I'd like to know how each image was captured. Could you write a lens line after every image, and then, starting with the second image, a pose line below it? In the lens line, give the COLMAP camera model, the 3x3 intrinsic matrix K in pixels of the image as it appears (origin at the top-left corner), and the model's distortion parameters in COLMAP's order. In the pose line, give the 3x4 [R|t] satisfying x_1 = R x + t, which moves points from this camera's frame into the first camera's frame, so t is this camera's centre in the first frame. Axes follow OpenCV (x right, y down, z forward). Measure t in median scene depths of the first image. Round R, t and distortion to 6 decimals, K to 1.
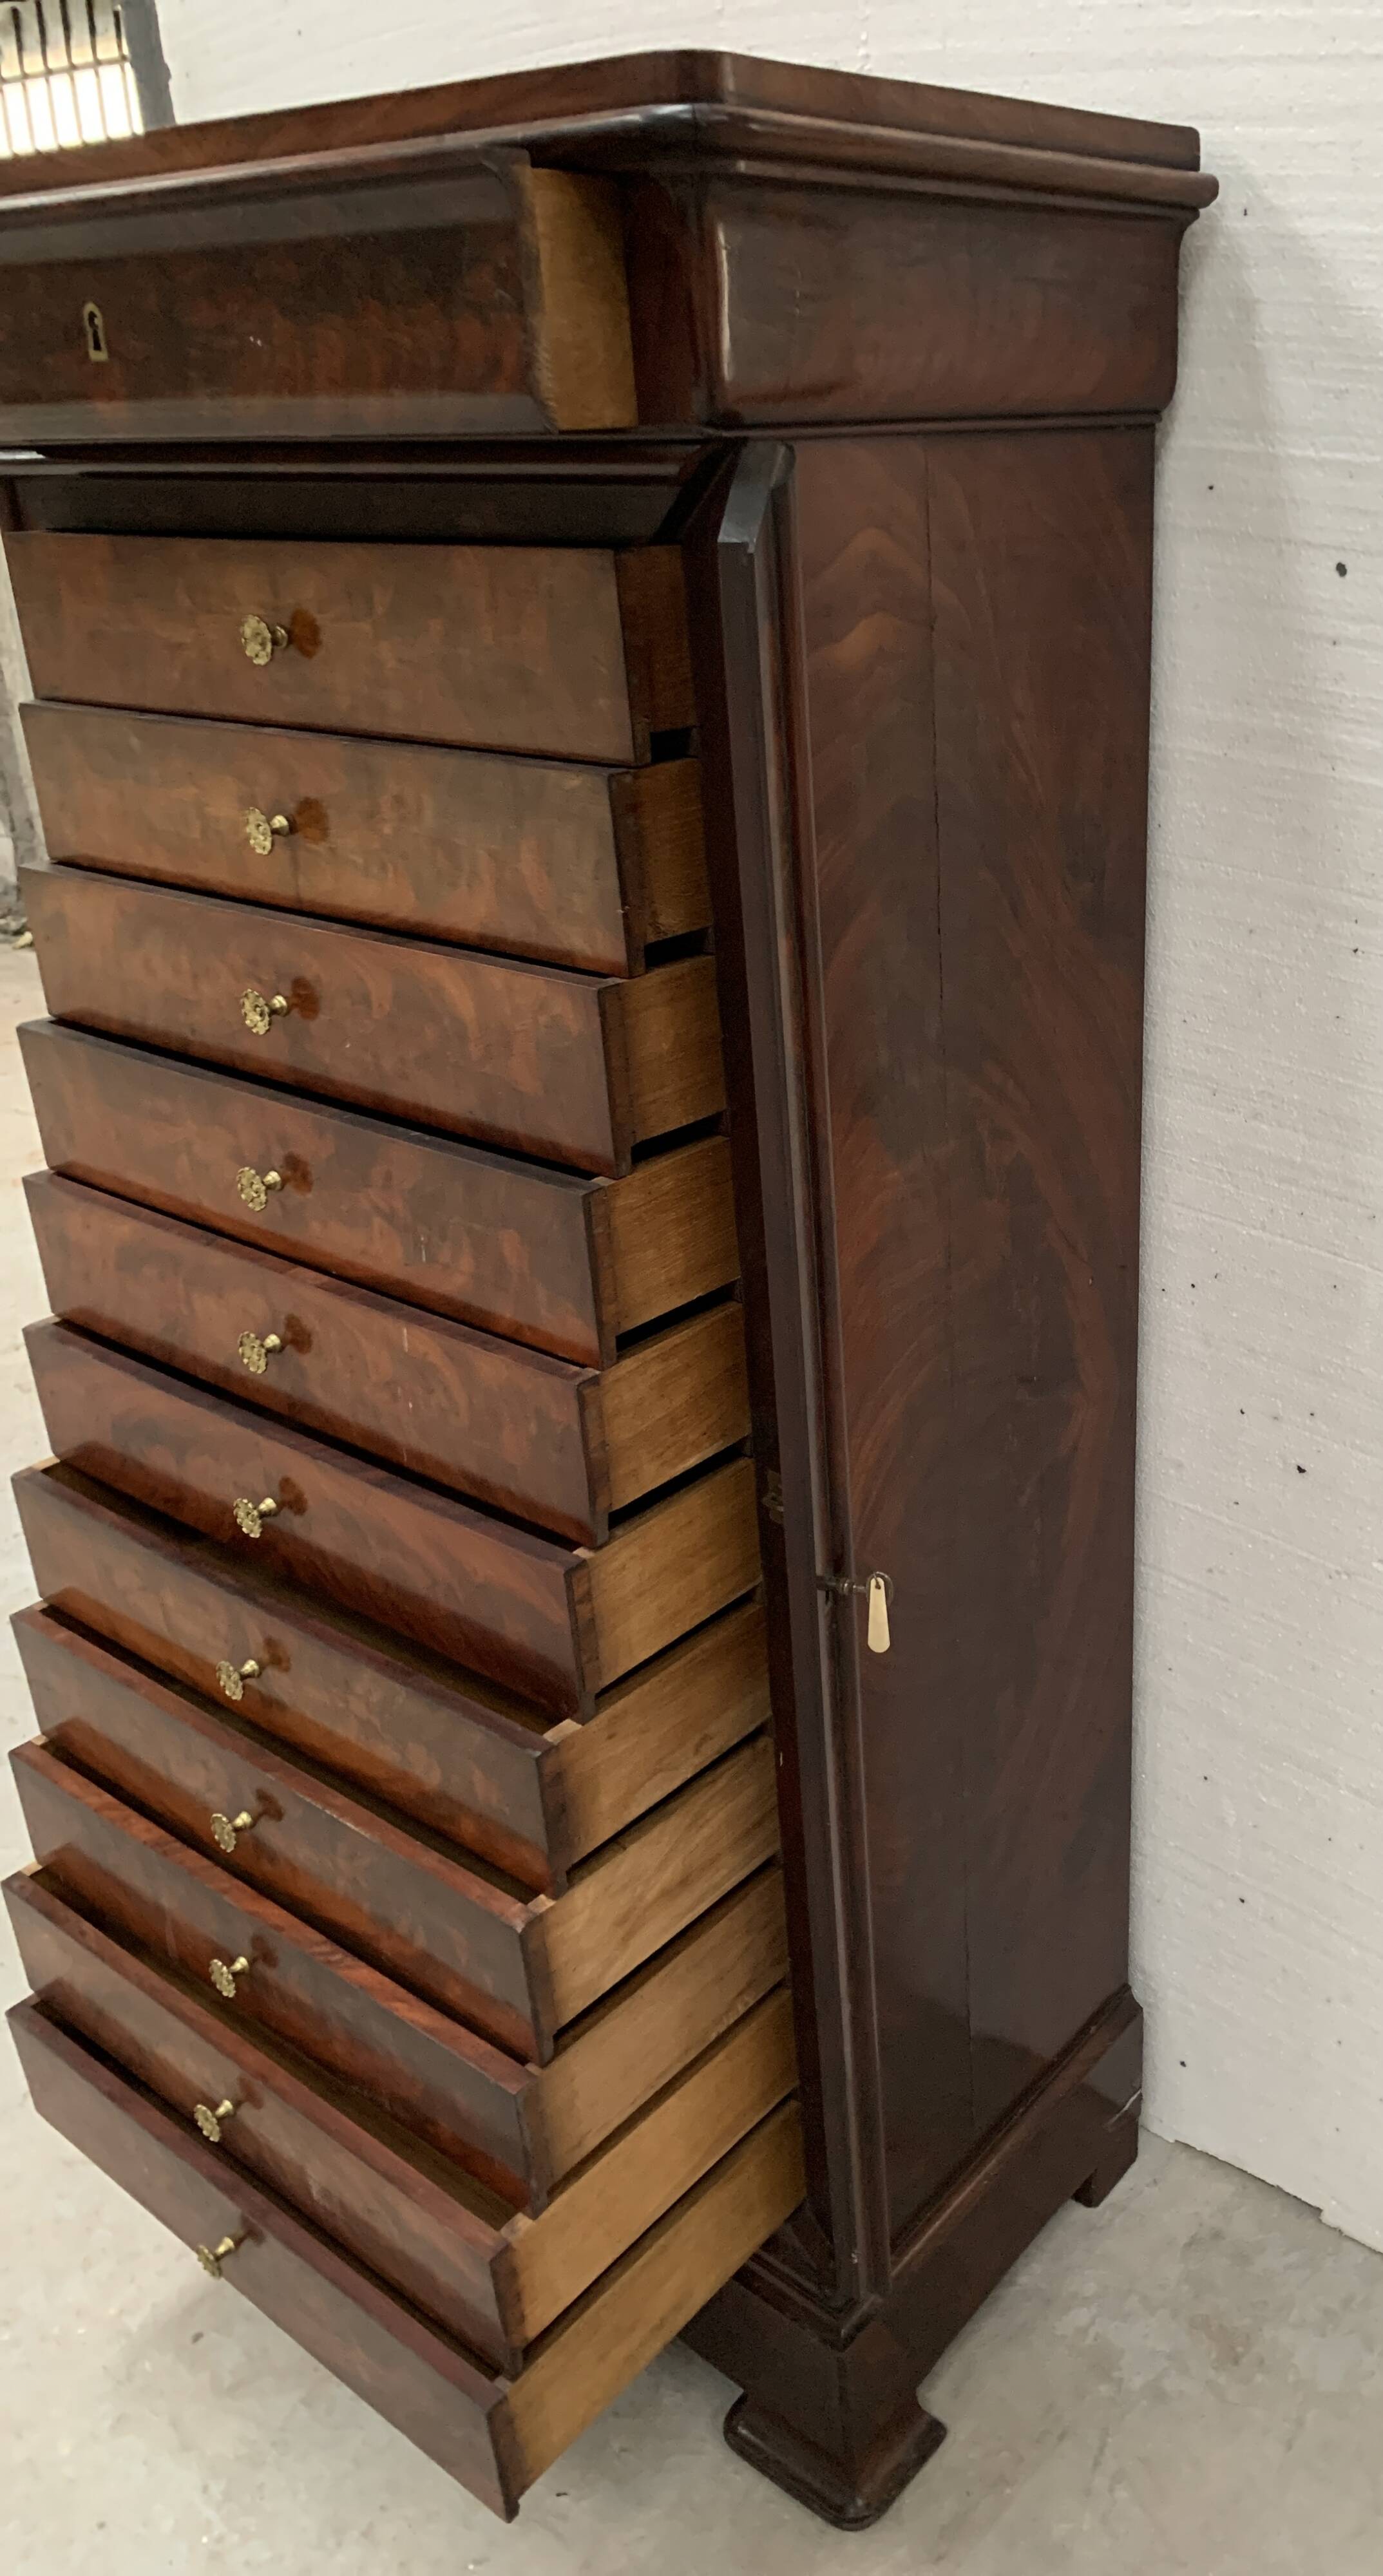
lens RADIAL K [[2021.7, 0, 918.8], [0, 2021.7, 1282.6], [0, 0, 1]] dist [0.008596, 0.005419]
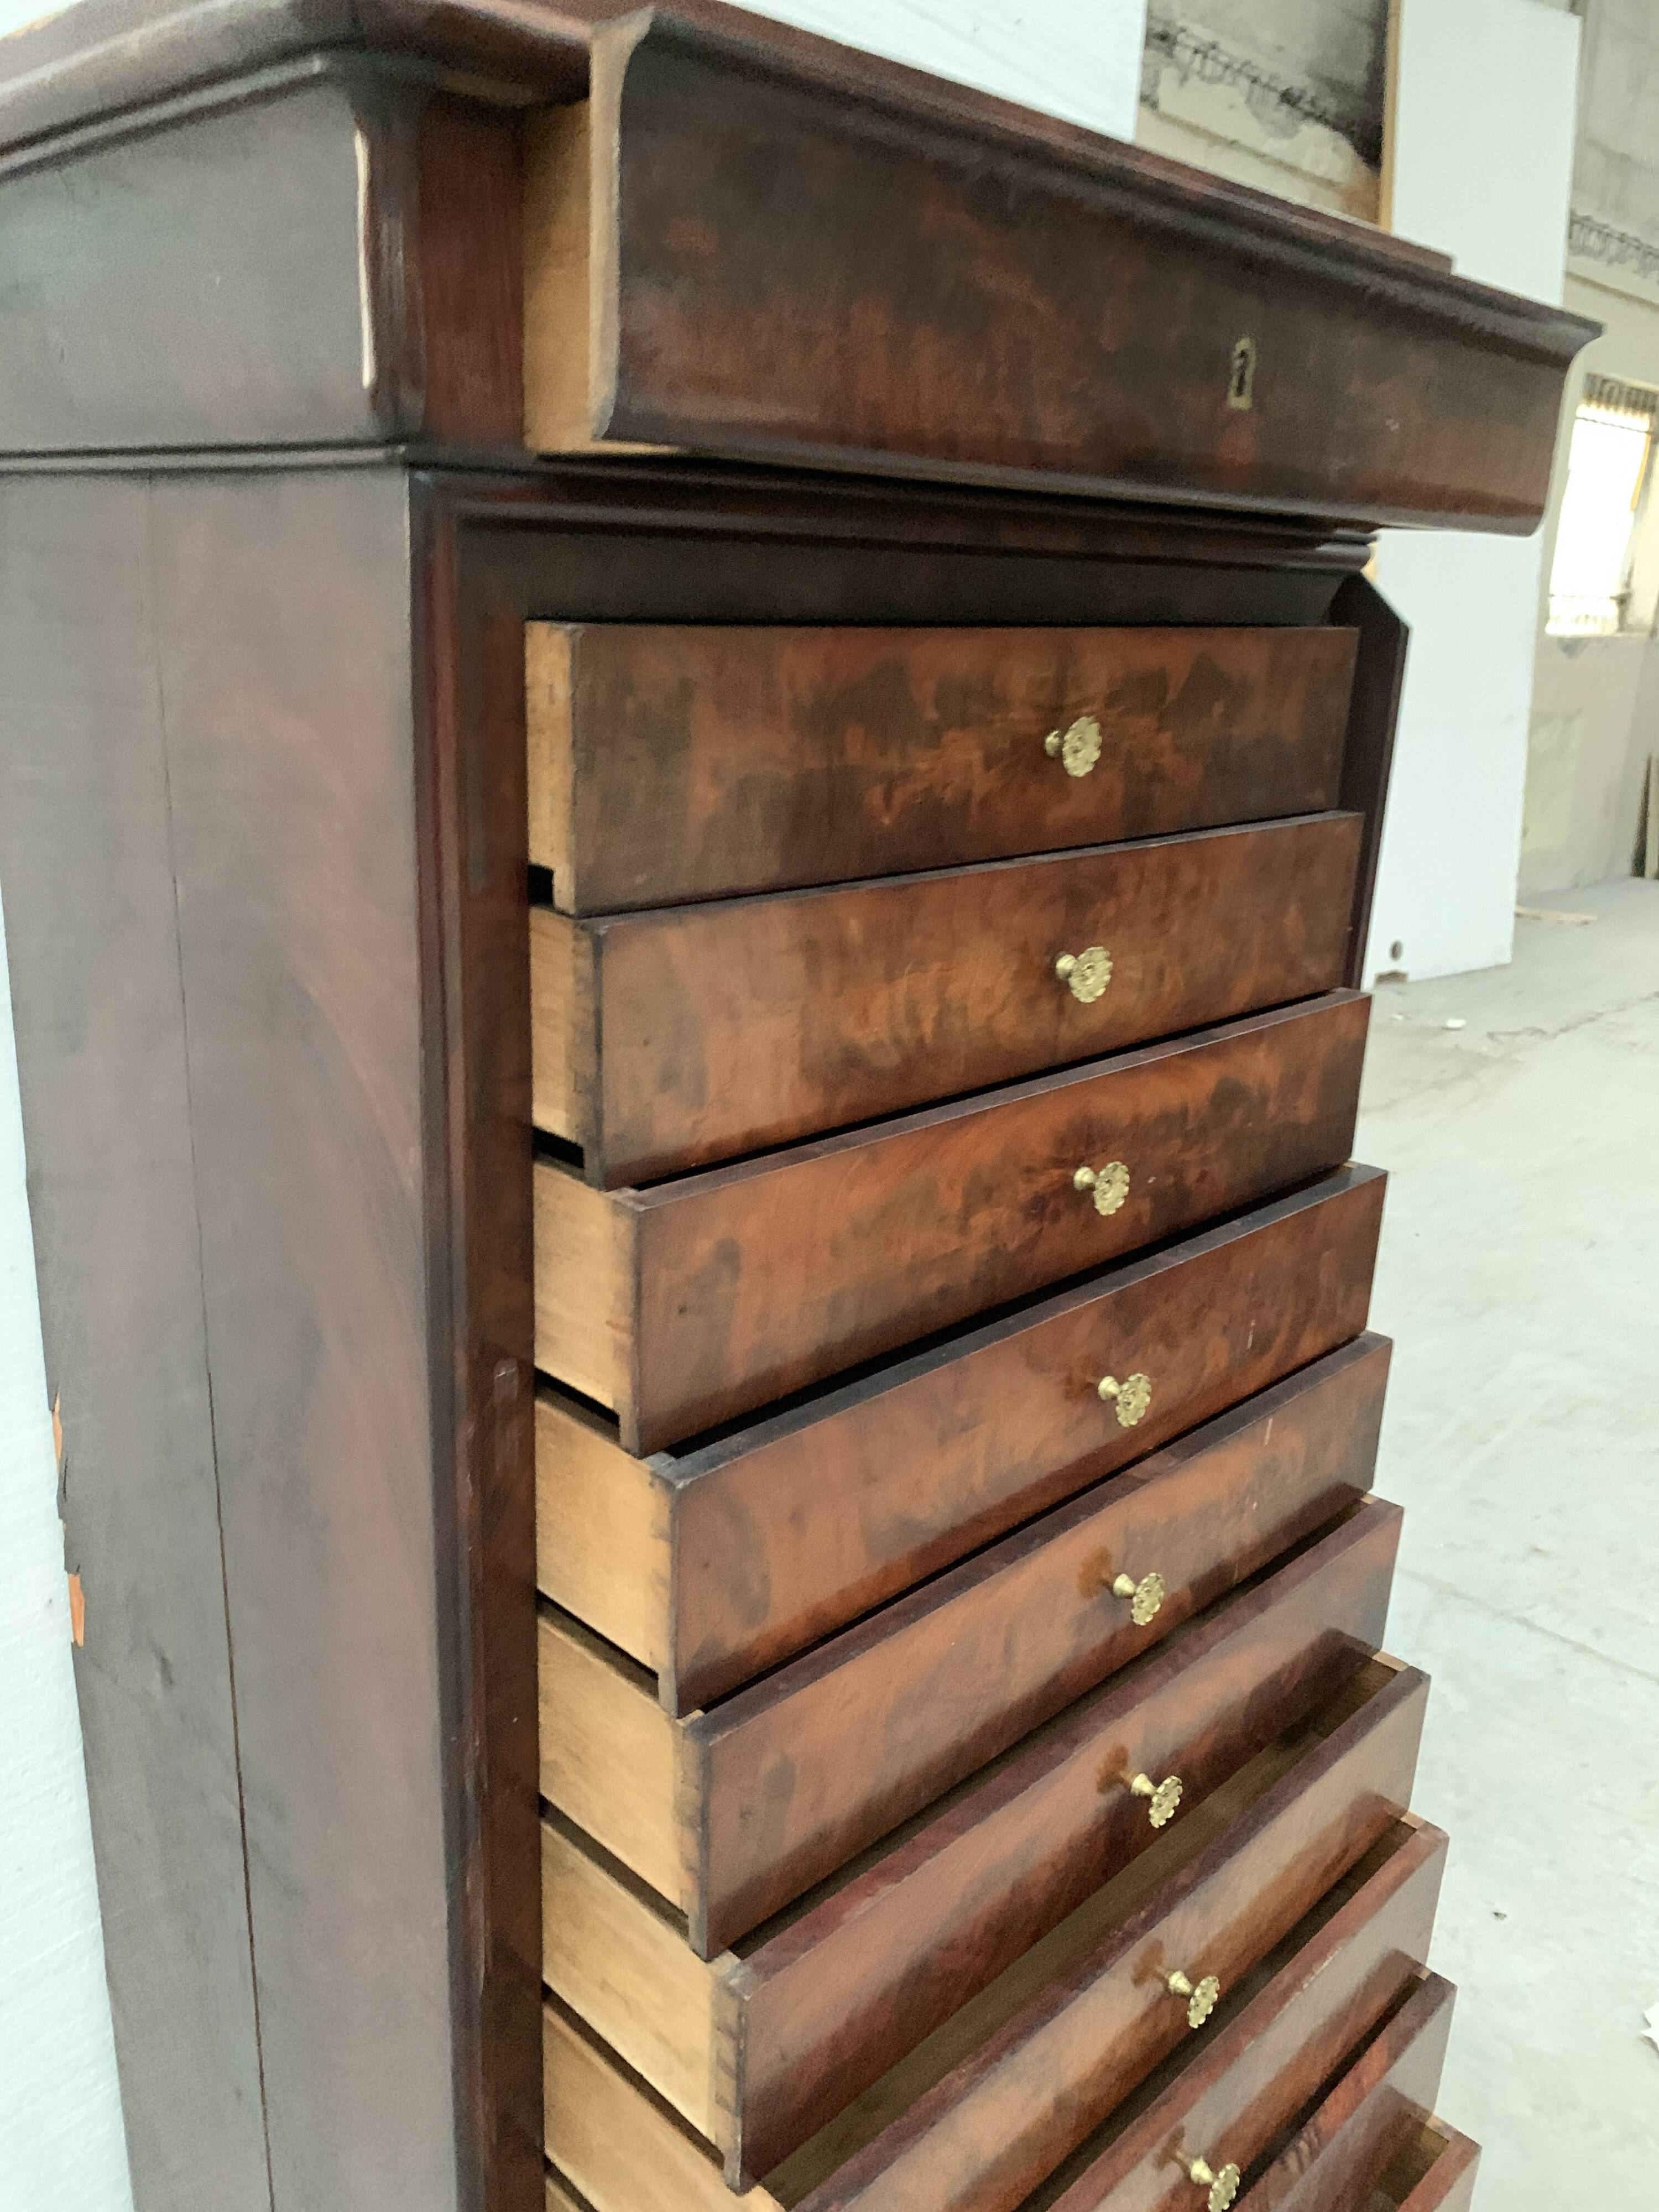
lens RADIAL K [[1708.4, 0, 834.9], [0, 1708.4, 1096.8], [0, 0, 1]] dist [0.064933, -0.117760]
pose [[0.106695, -0.257835, 0.960280, -1.027460], [0.366877, 0.907851, 0.202995, -0.360466], [-0.924131, 0.330646, 0.191457, 0.990278]]
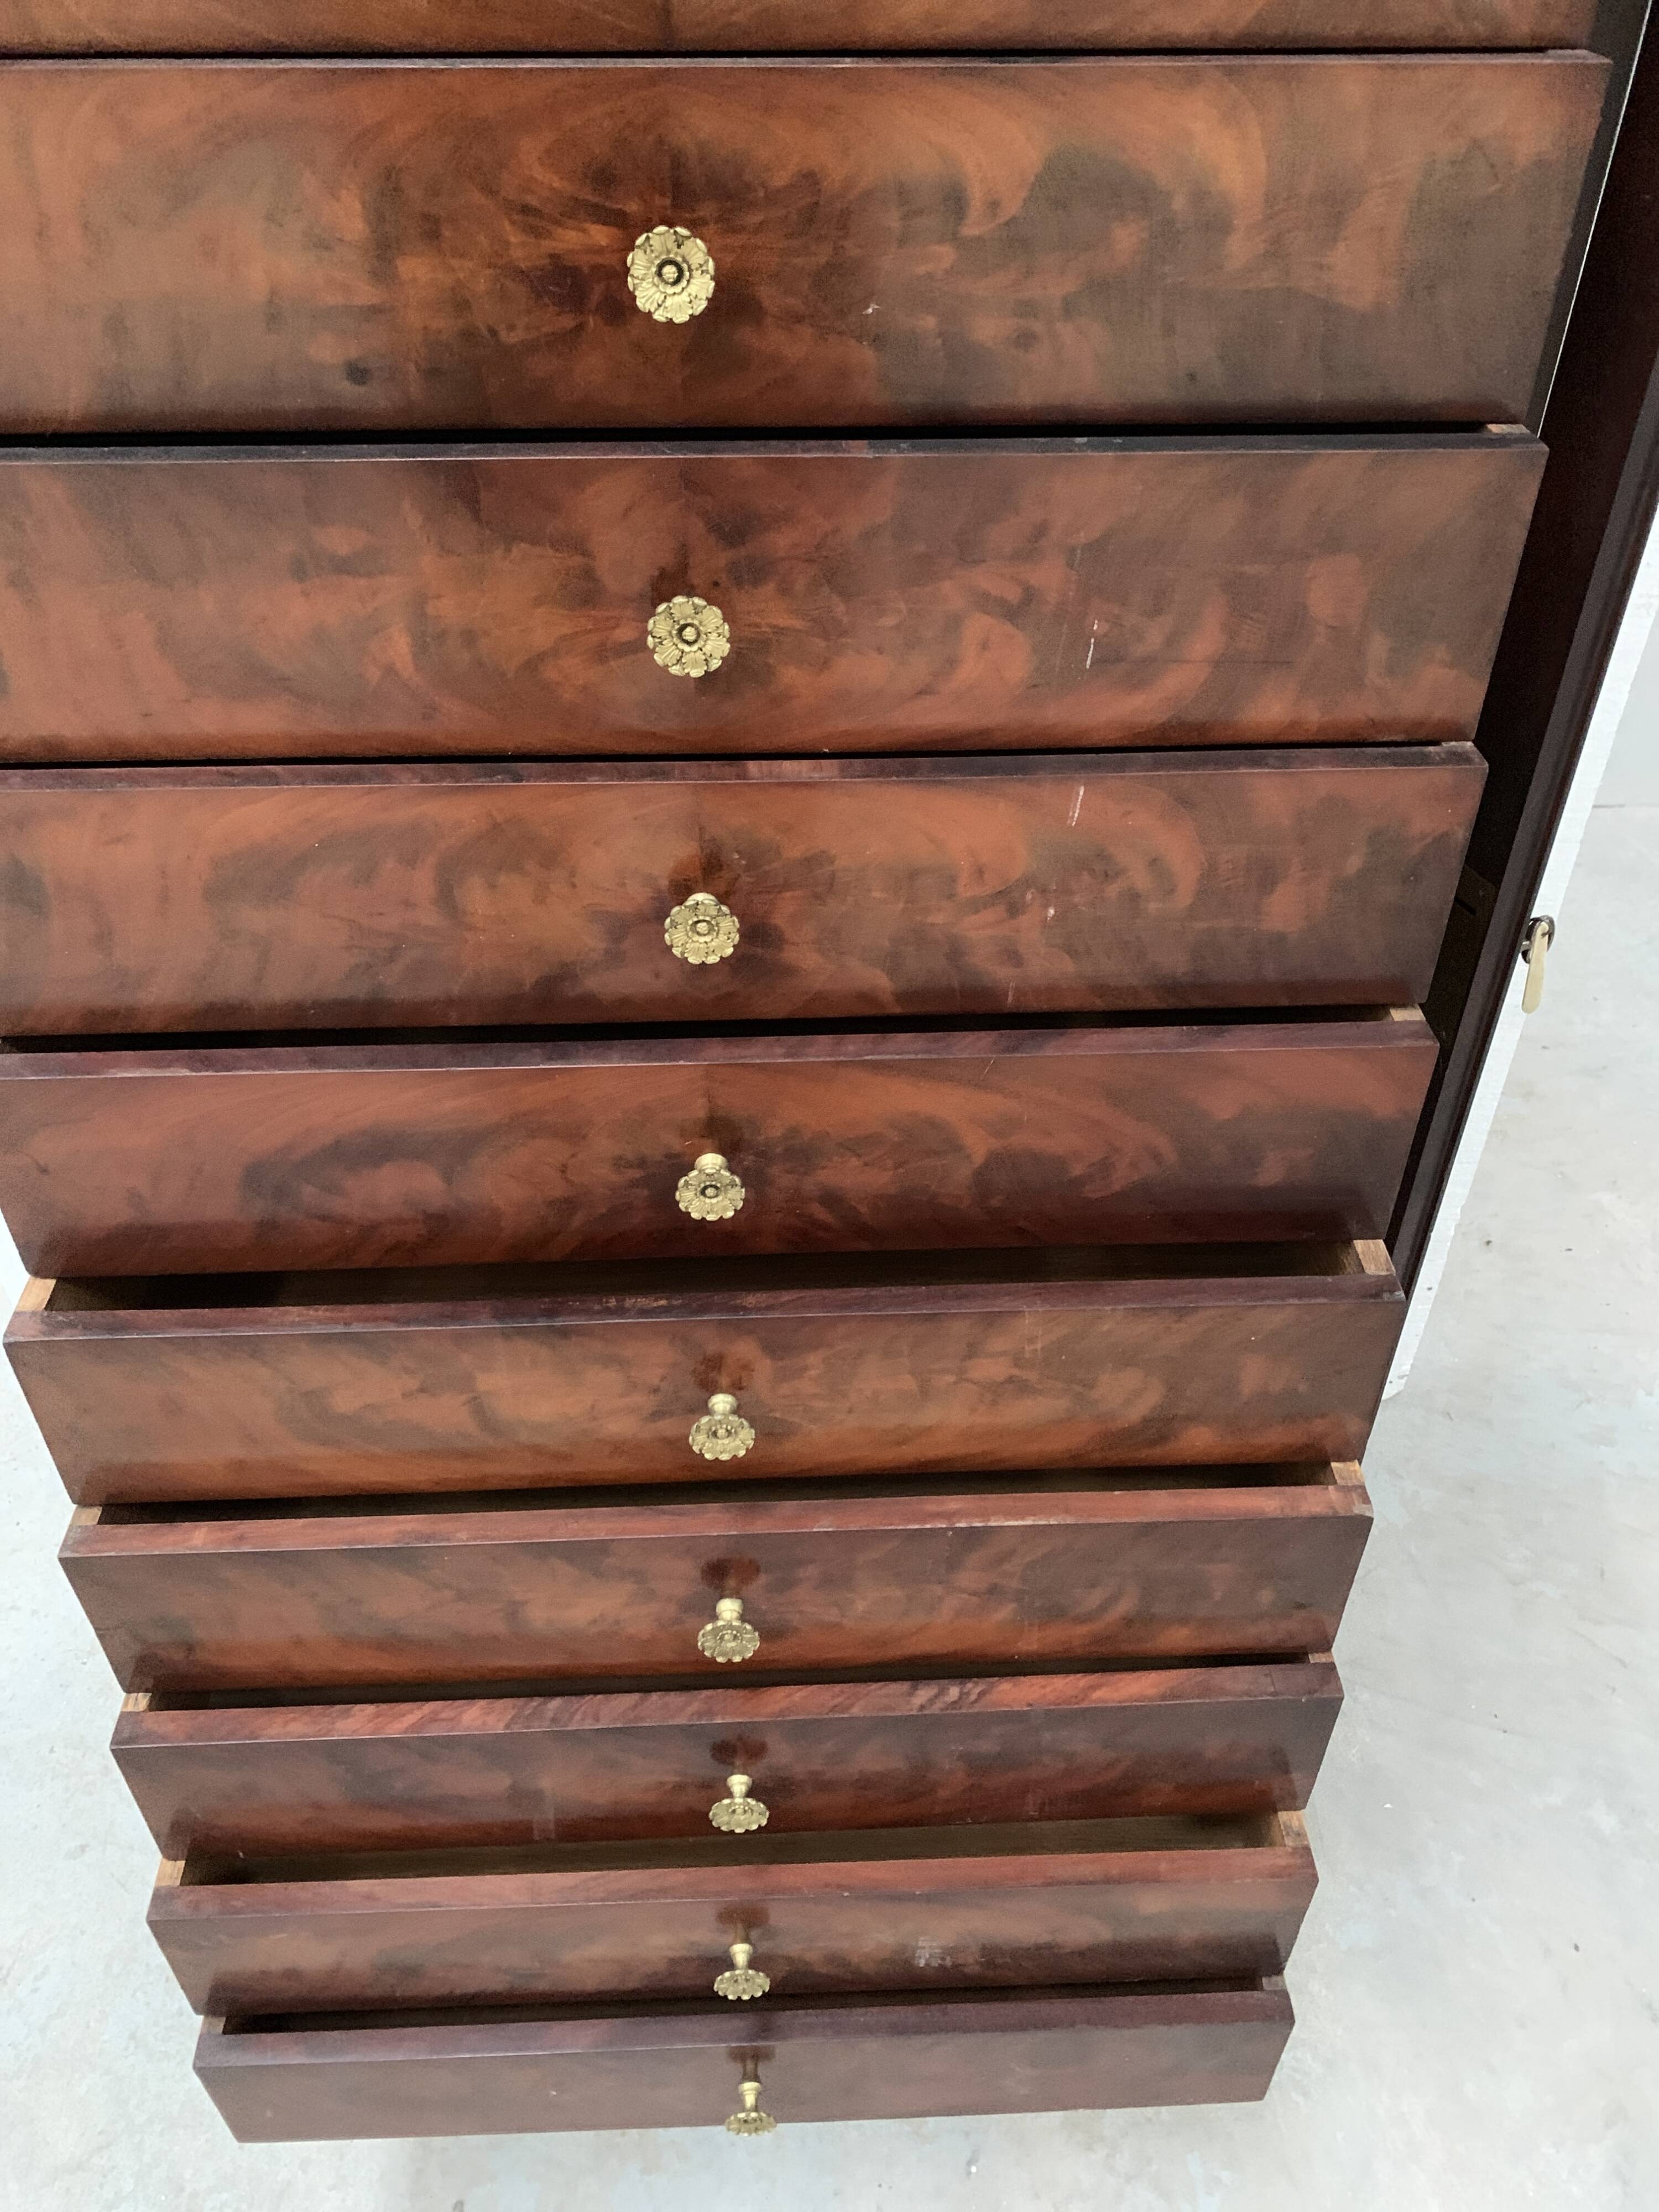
lens RADIAL K [[1708.4, 0, 834.9], [0, 1708.4, 1096.8], [0, 0, 1]] dist [0.064933, -0.117760]
pose [[0.757950, -0.384855, 0.526687, -0.622607], [0.241521, 0.915602, 0.321468, -0.076243], [-0.605953, -0.116450, 0.786931, 0.631676]]
